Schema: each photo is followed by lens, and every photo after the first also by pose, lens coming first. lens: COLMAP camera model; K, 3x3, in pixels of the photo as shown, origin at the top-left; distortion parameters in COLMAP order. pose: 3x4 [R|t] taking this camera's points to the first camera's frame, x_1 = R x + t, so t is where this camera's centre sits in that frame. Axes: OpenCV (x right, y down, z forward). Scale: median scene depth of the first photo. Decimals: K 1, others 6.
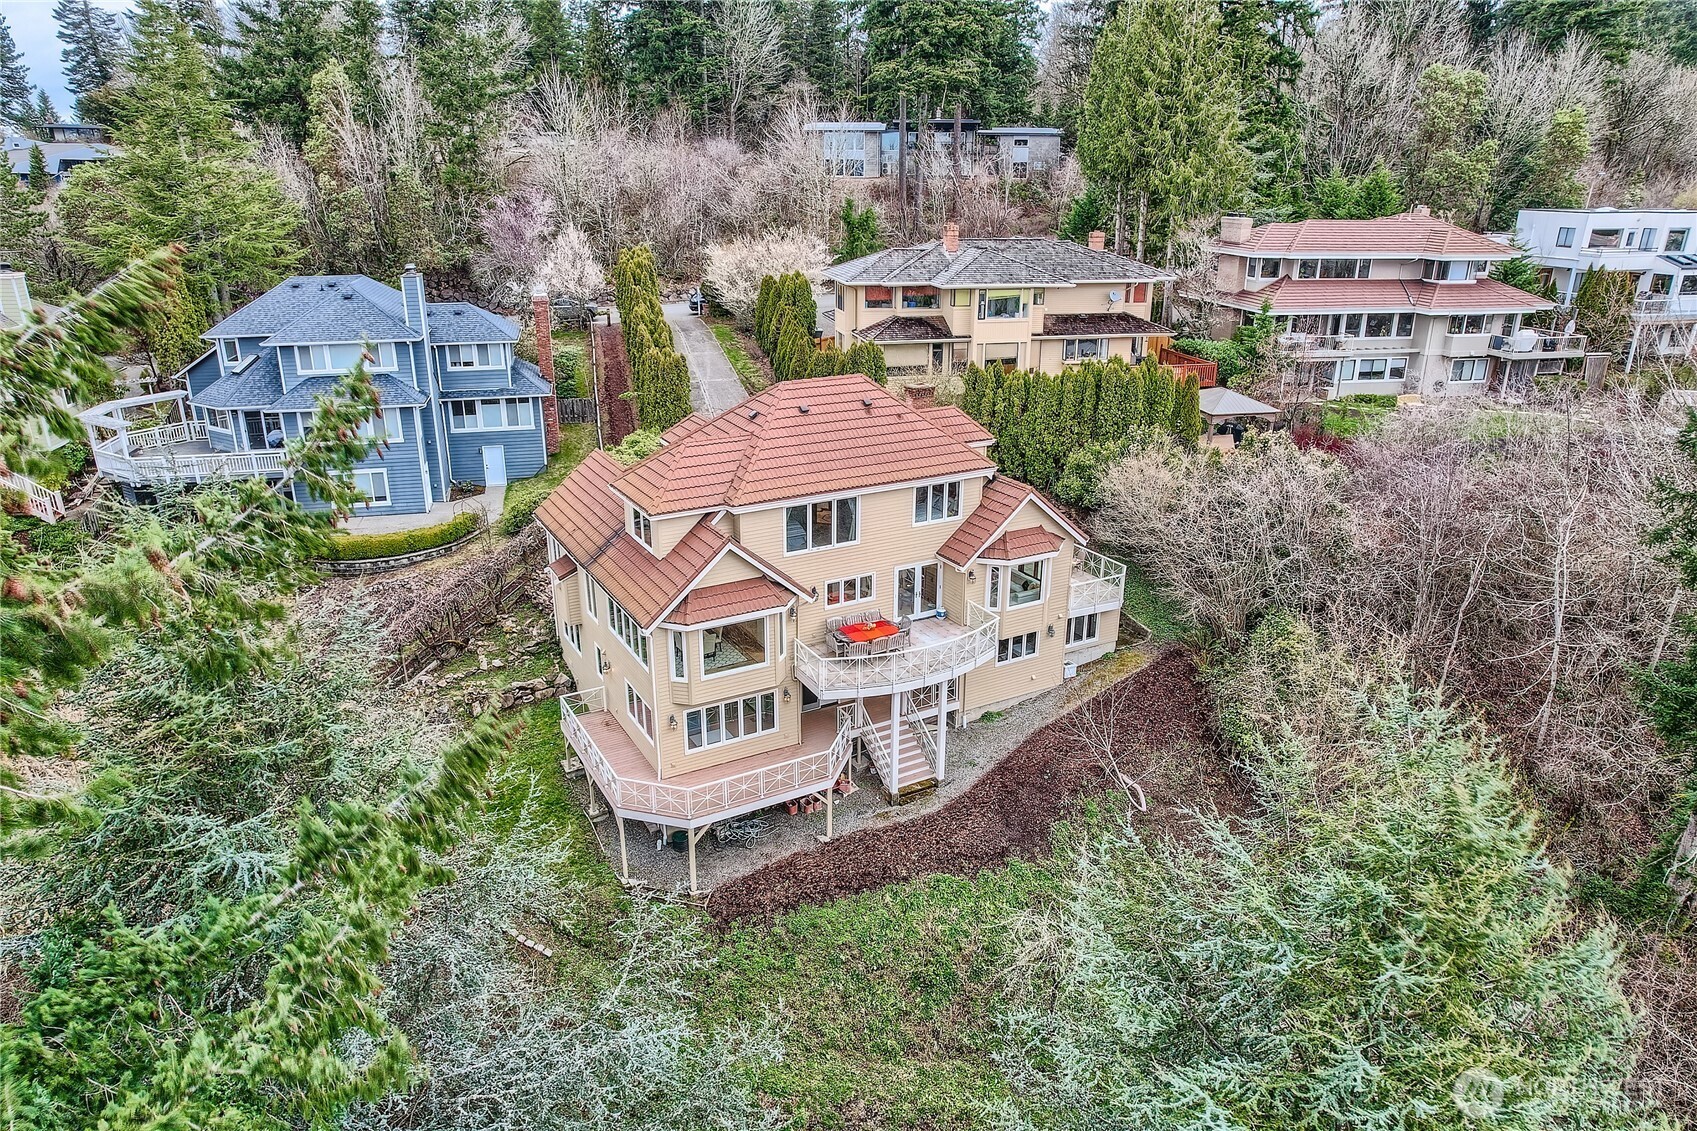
lens RADIAL K [[1077.9, 0, 848.5], [0, 1077.9, 565.5], [0, 0, 1]] dist [-0.032955, 0.001854]
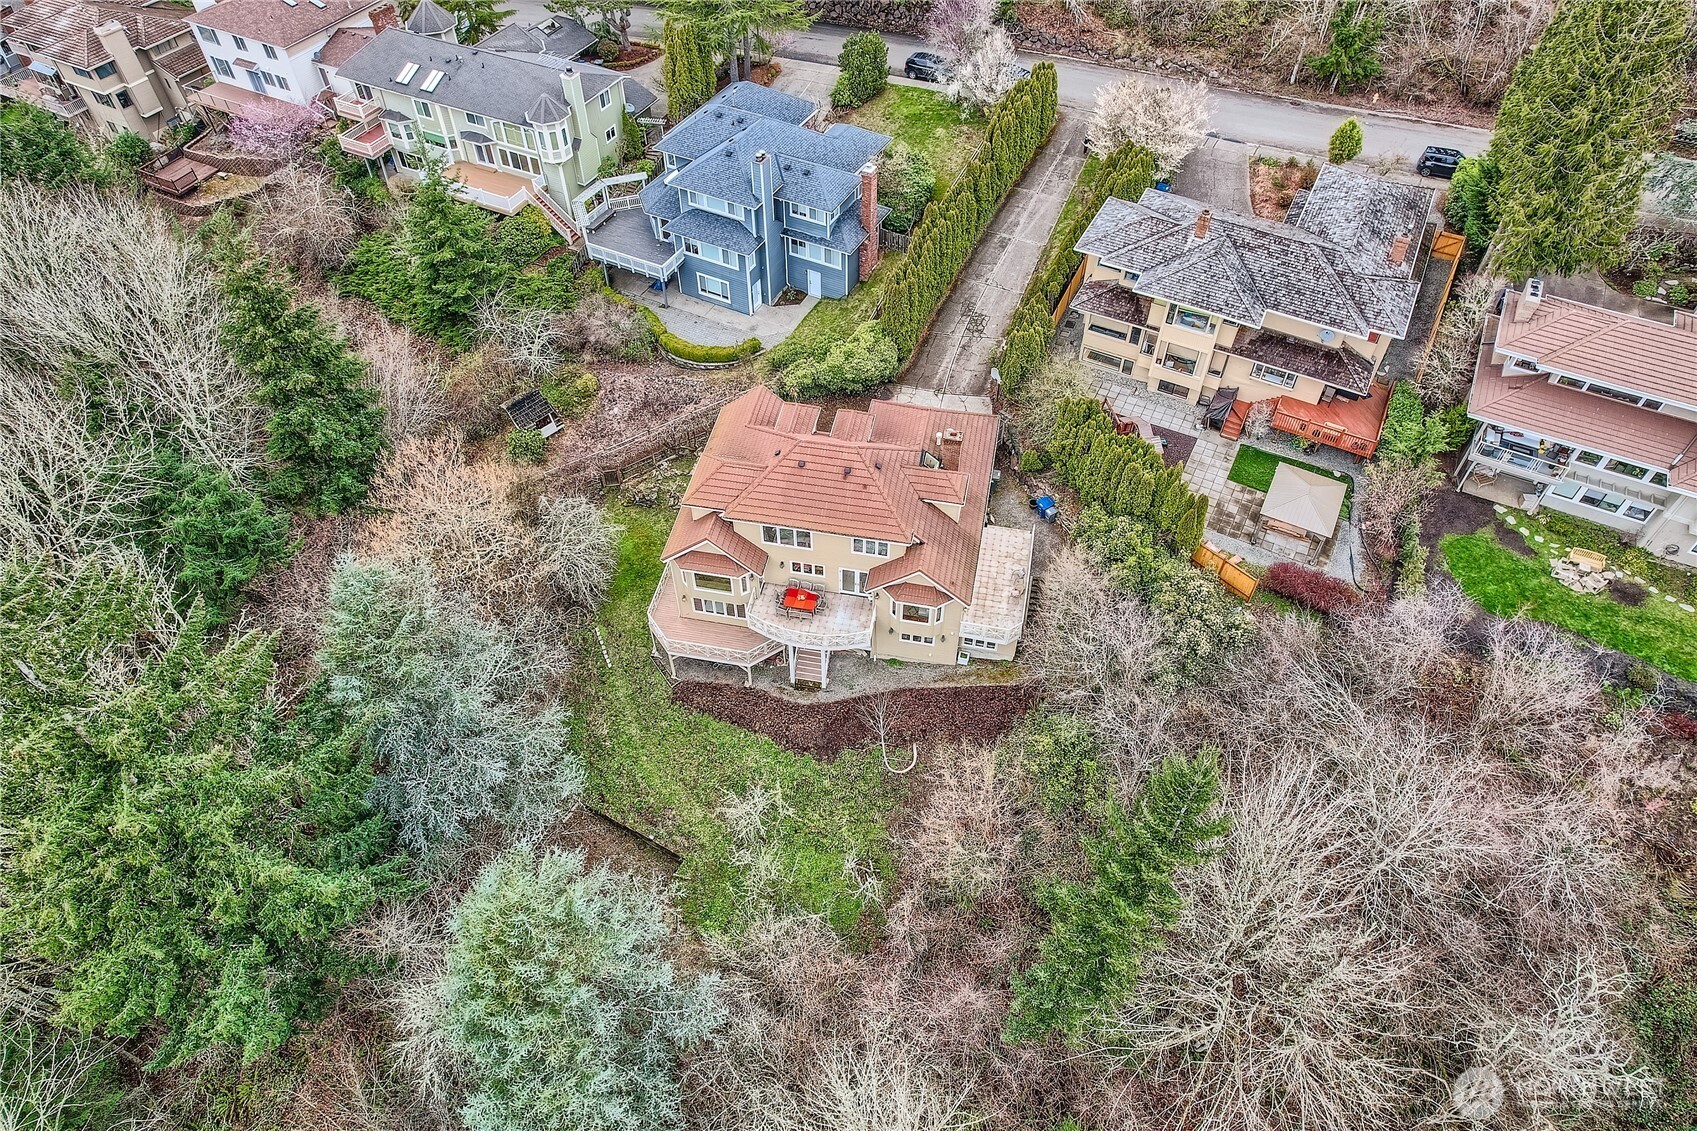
lens RADIAL K [[1077.9, 0, 848.5], [0, 1077.9, 565.5], [0, 0, 1]] dist [-0.032955, 0.001854]
pose [[0.761717, 0.487379, -0.426906, 0.705403], [-0.219259, 0.813927, 0.538004, -0.829355], [0.609682, -0.316204, 0.726844, -0.132290]]
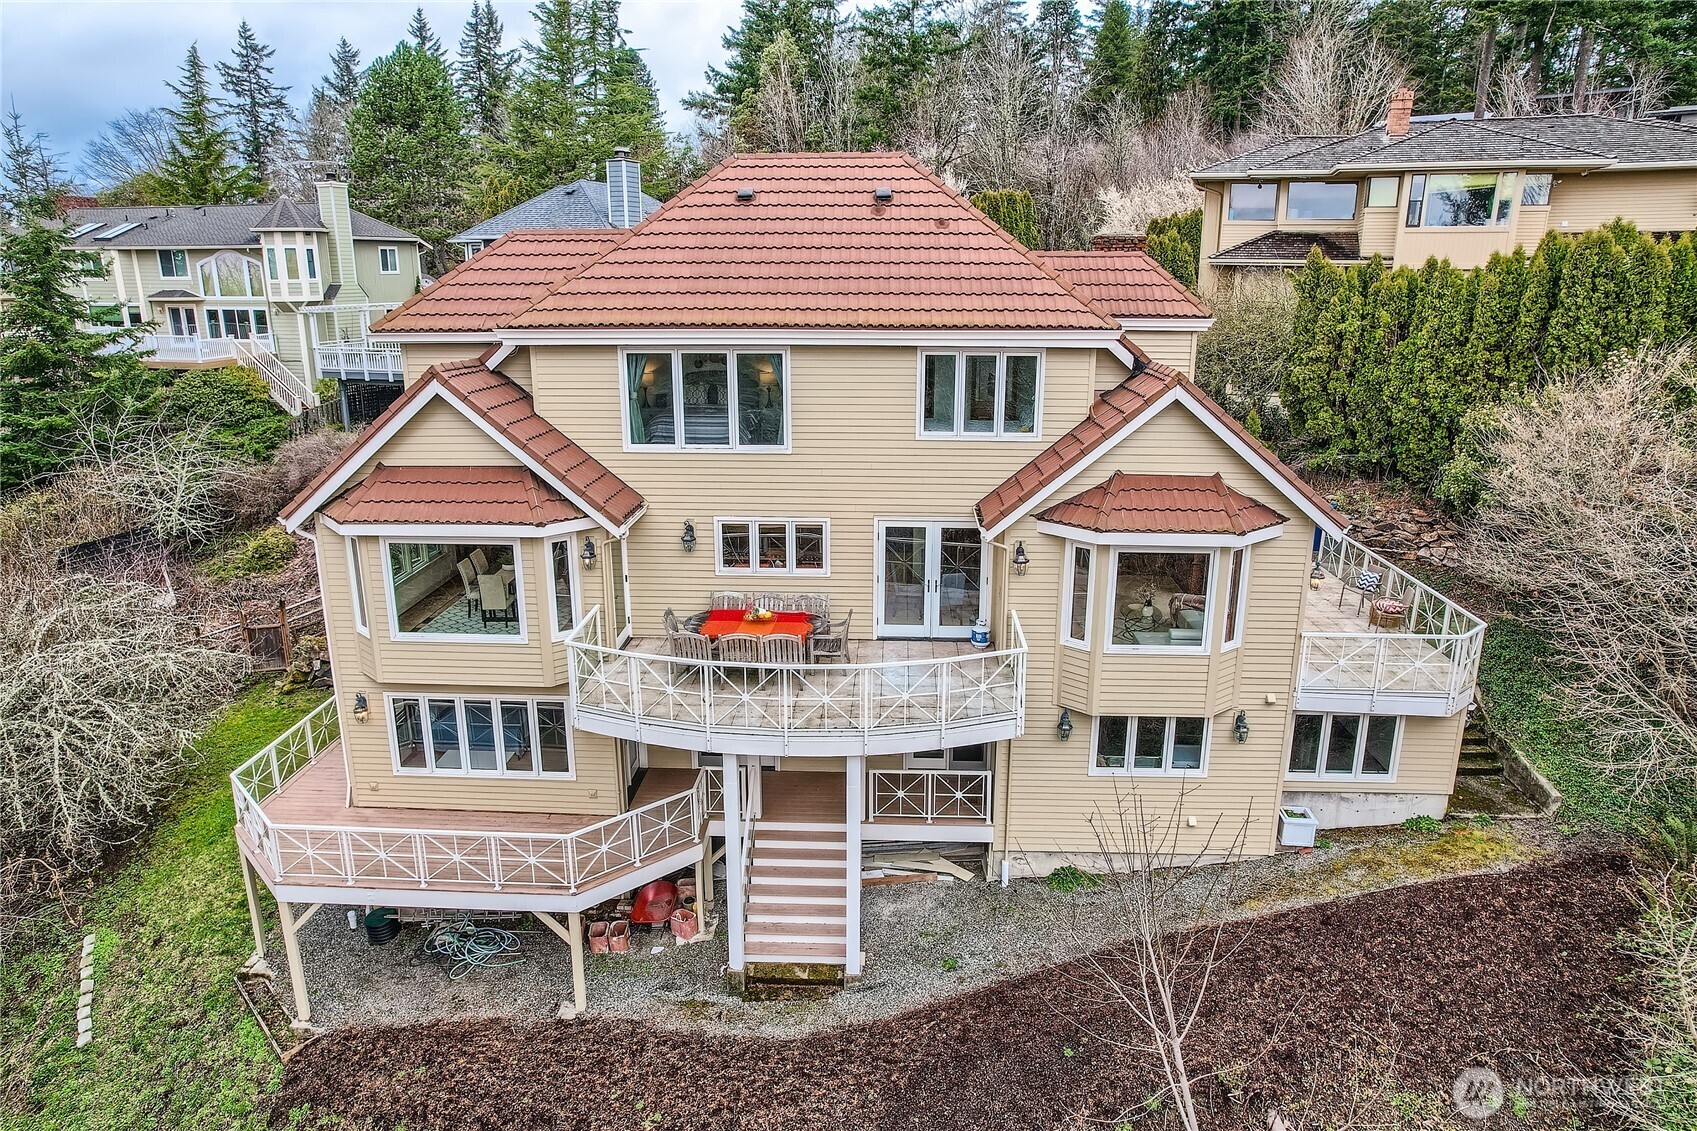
lens RADIAL K [[1077.9, 0, 848.5], [0, 1077.9, 565.5], [0, 0, 1]] dist [-0.032955, 0.001854]
pose [[0.848301, 0.137437, -0.511368, 0.280536], [-0.177738, 0.983605, -0.030490, 0.039219], [0.498793, 0.116755, 0.858821, 0.557332]]
